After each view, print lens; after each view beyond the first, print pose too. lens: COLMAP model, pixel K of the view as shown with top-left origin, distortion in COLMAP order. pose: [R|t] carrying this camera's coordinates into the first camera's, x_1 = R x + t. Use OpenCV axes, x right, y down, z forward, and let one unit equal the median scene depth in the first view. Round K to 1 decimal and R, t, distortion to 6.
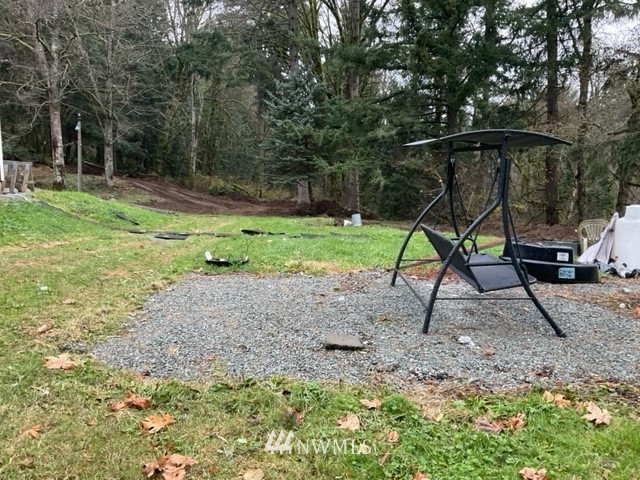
lens RADIAL K [[539.0, 0, 326.3], [0, 539.0, 239.2], [0, 0, 1]] dist [0.049449, -0.085356]
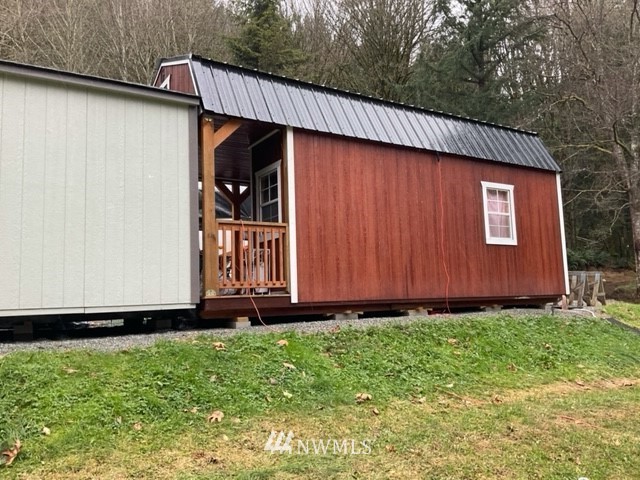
lens RADIAL K [[539.0, 0, 322.1], [0, 539.0, 242.4], [0, 0, 1]] dist [0.049449, -0.085356]
pose [[0.543909, -0.093044, -0.833970, -0.021910], [-0.060943, 0.986830, -0.149845, -0.011986], [0.836928, 0.132327, 0.531075, 0.061831]]
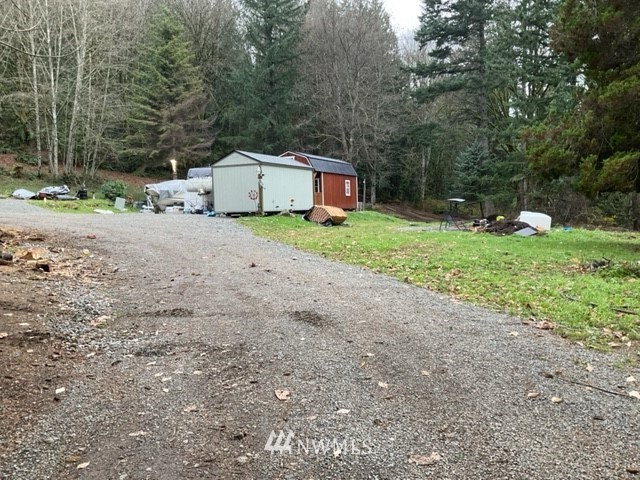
lens RADIAL K [[539.0, 0, 317.1], [0, 539.0, 238.8], [0, 0, 1]] dist [0.049449, -0.085356]
pose [[0.899821, 0.007760, -0.436190, 0.257395], [-0.024859, 0.999129, -0.033506, 0.080131], [0.435550, 0.040992, 0.899231, -0.835503]]
